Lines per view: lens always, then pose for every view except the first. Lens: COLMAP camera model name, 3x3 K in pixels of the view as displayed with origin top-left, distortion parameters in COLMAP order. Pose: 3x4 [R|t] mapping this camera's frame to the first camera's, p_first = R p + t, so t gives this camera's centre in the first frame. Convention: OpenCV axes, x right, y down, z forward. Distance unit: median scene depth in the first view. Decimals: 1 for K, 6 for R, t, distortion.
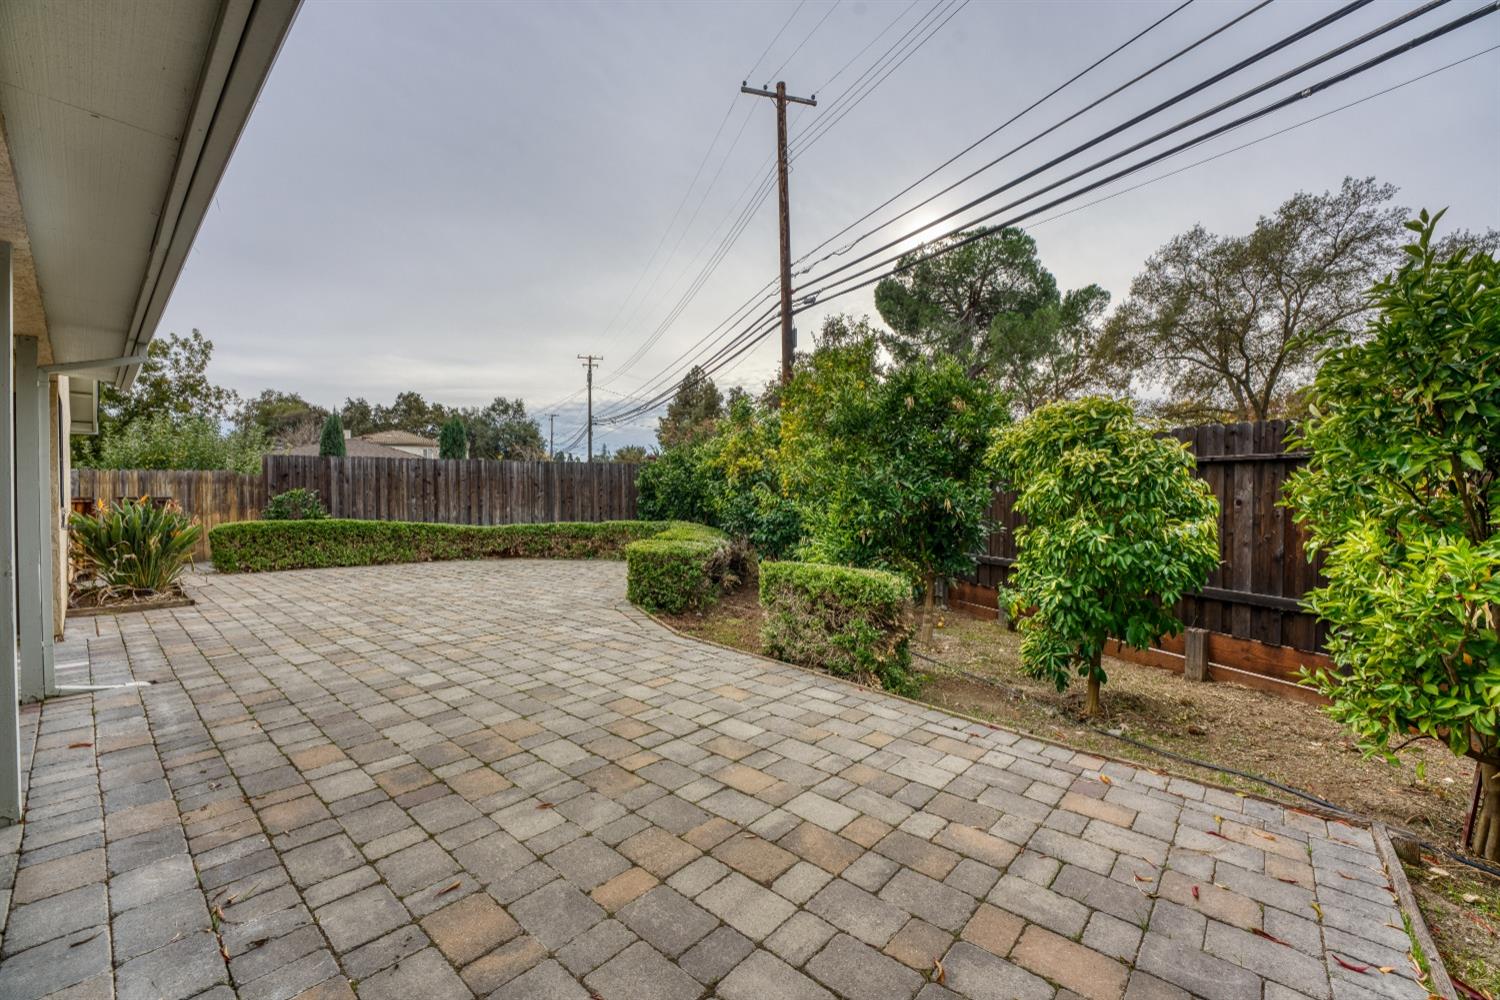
lens RADIAL K [[601.2, 0, 745.6], [0, 601.2, 494.7], [0, 0, 1]] dist [-0.025162, 0.001167]
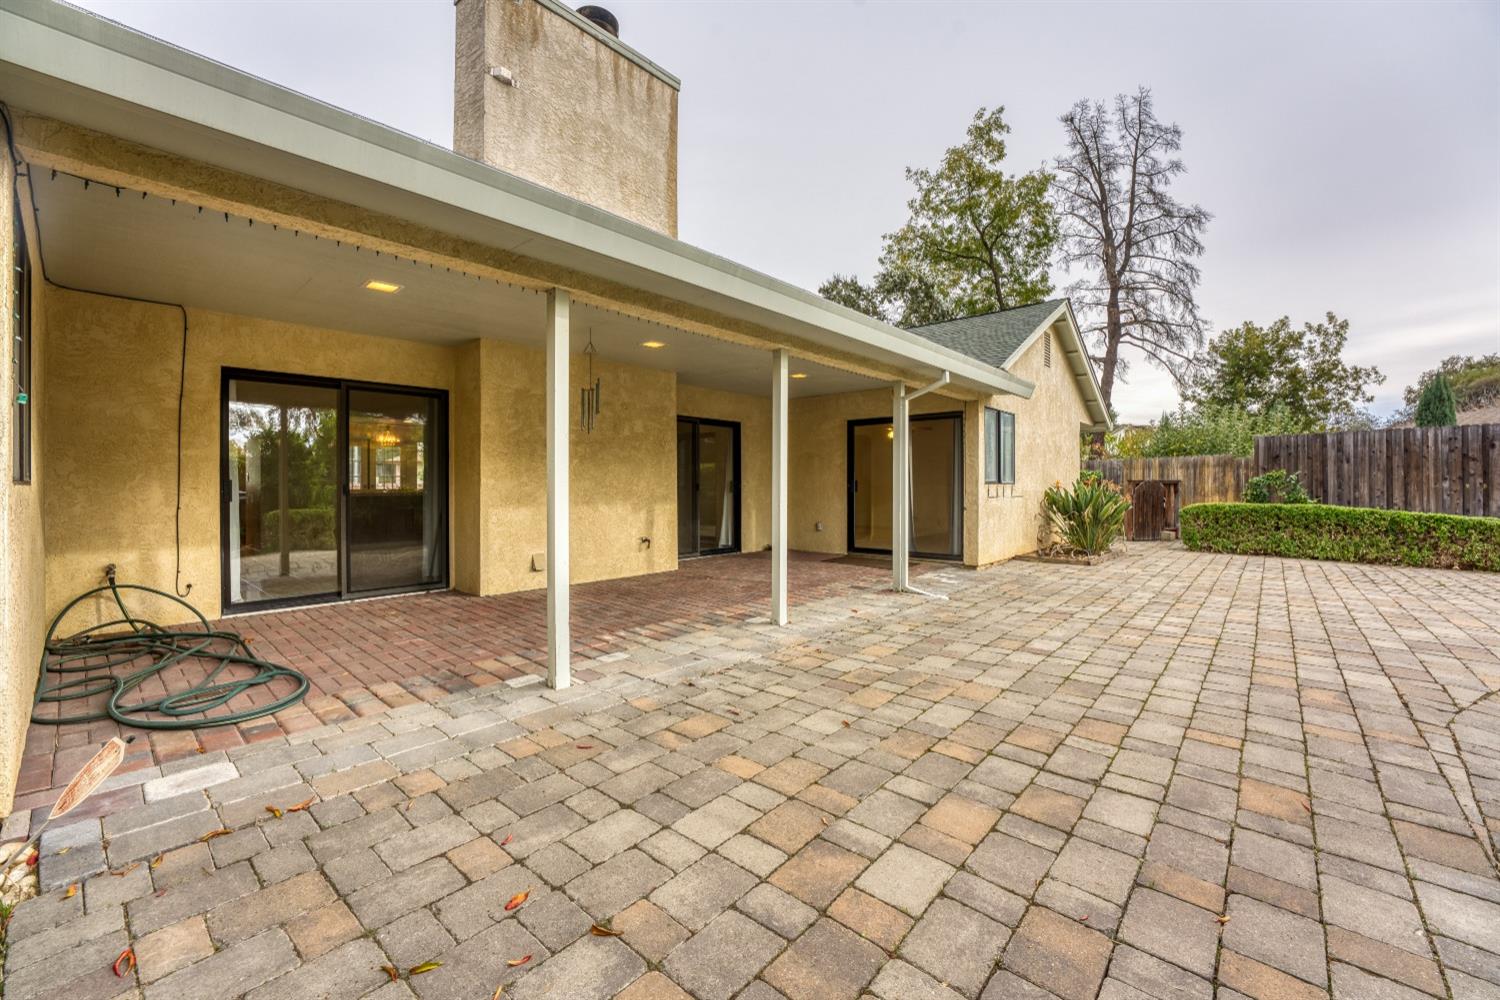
lens RADIAL K [[601.2, 0, 747.2], [0, 601.2, 484.4], [0, 0, 1]] dist [-0.025162, 0.001167]
pose [[0.011430, 0.003000, -0.999930, 0.187181], [-0.000329, 0.999995, 0.002996, 0.010510], [0.999935, 0.000295, 0.011431, 0.176245]]
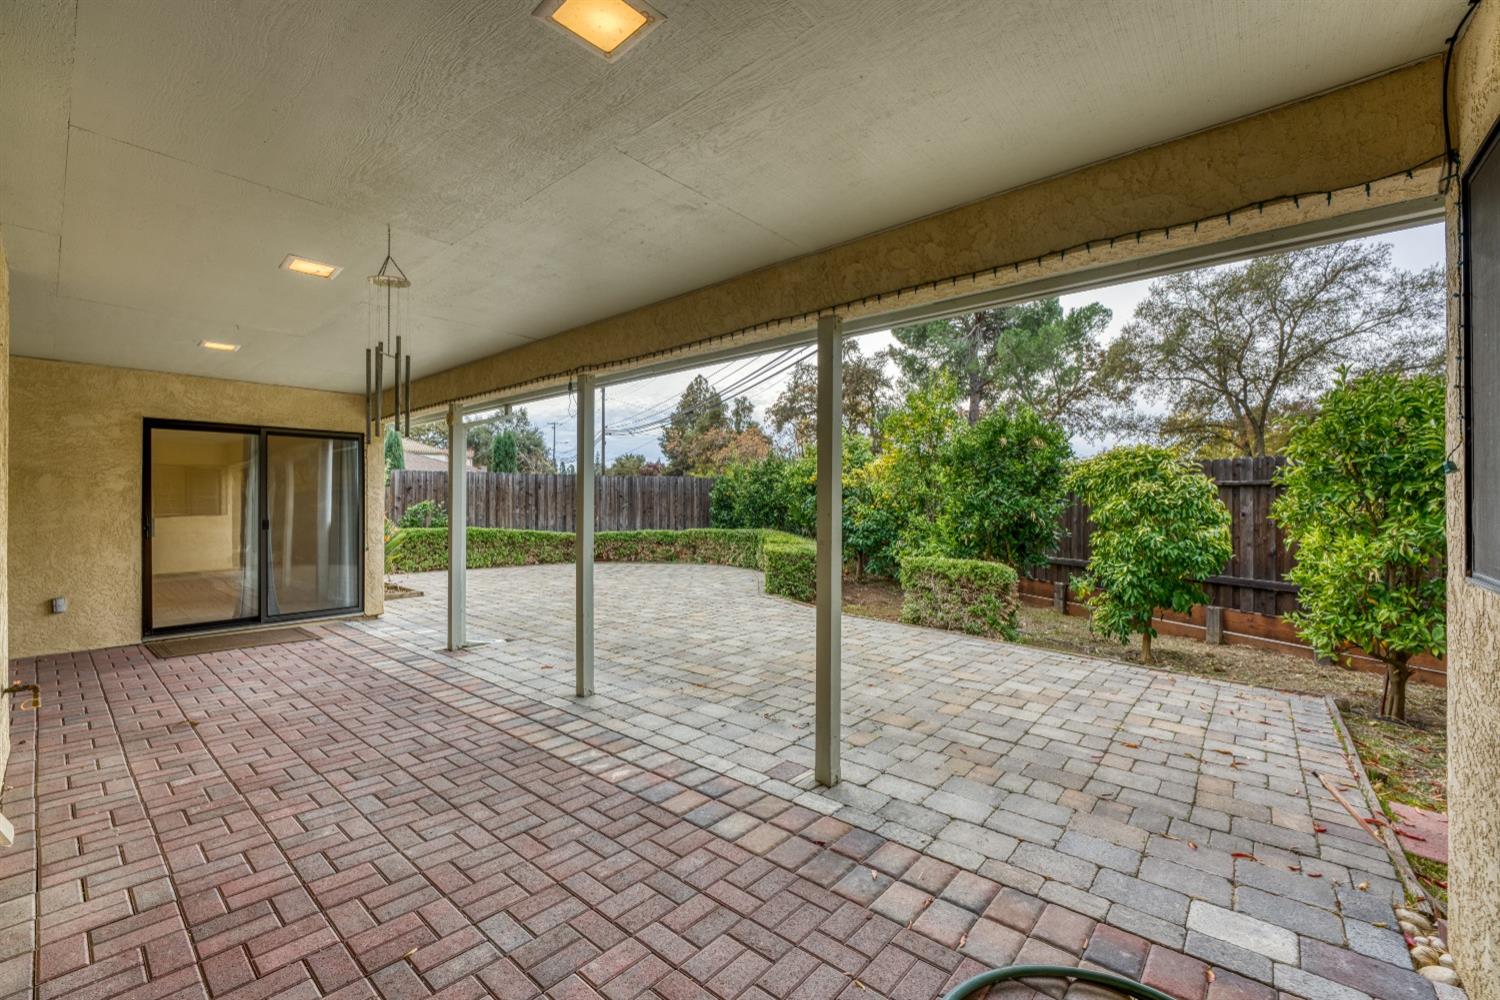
lens RADIAL K [[601.2, 0, 749.2], [0, 601.2, 490.9], [0, 0, 1]] dist [-0.025162, 0.001167]
pose [[0.999987, 0.001162, 0.005056, -0.158177], [-0.001056, 0.999781, -0.020924, -0.005923], [-0.005079, 0.020918, 0.999768, -0.181434]]
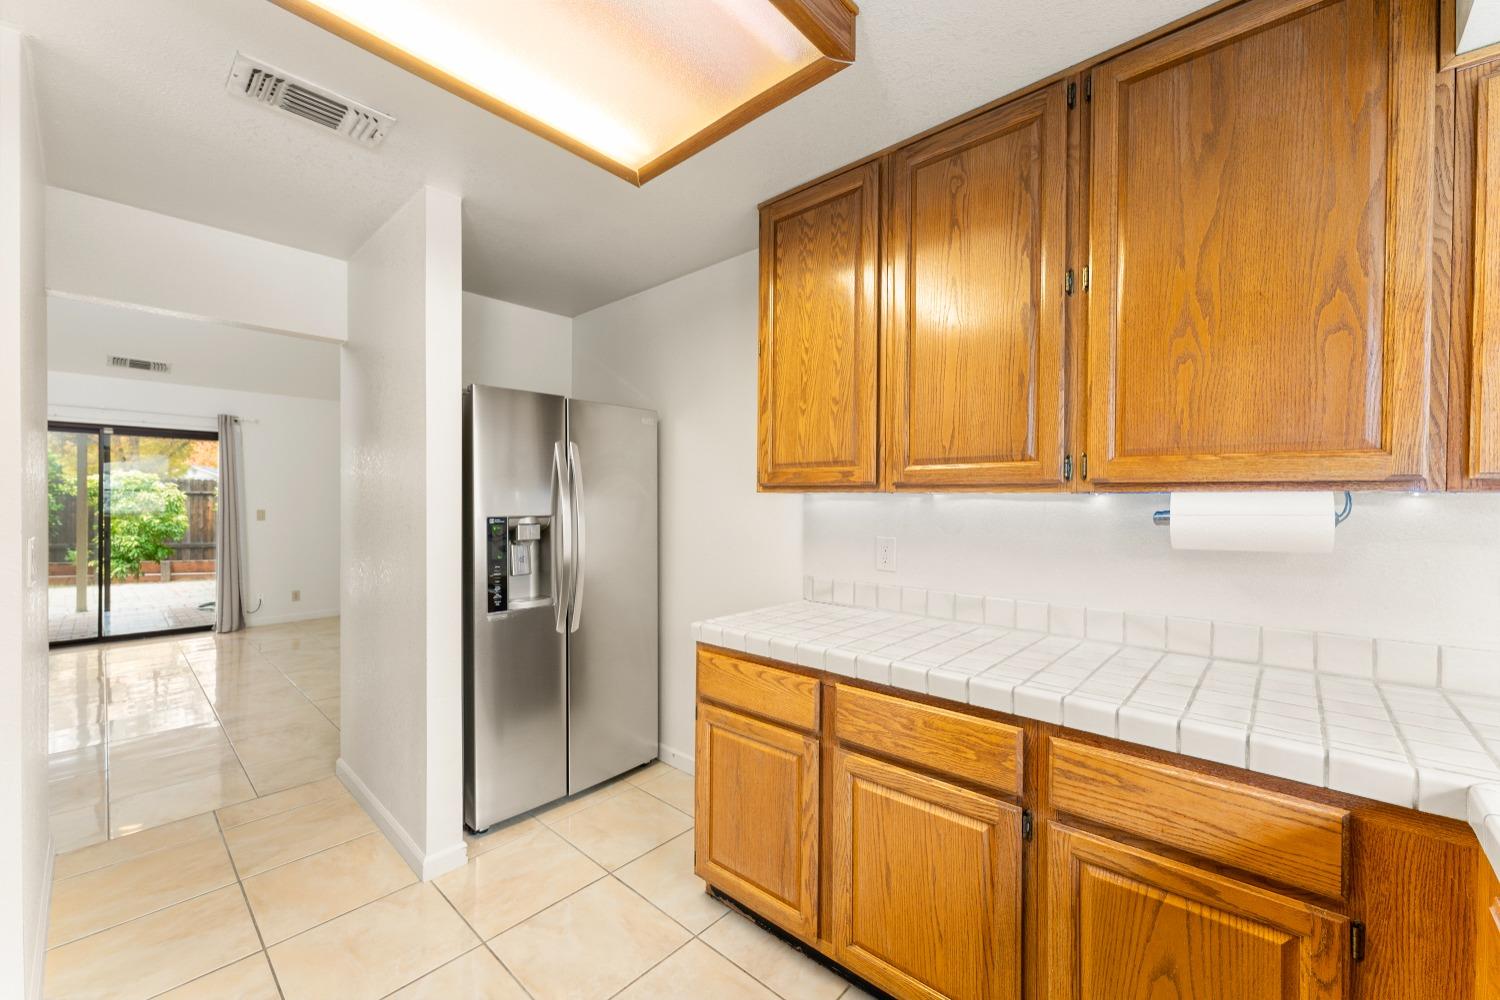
lens RADIAL K [[601.2, 0, 747.6], [0, 601.2, 510.6], [0, 0, 1]] dist [-0.025162, 0.001167]
pose [[0.005403, -0.012280, 0.999910, -0.821711], [0.002618, 0.999921, 0.012266, -0.004264], [-0.999982, 0.002552, 0.005435, -0.708451]]
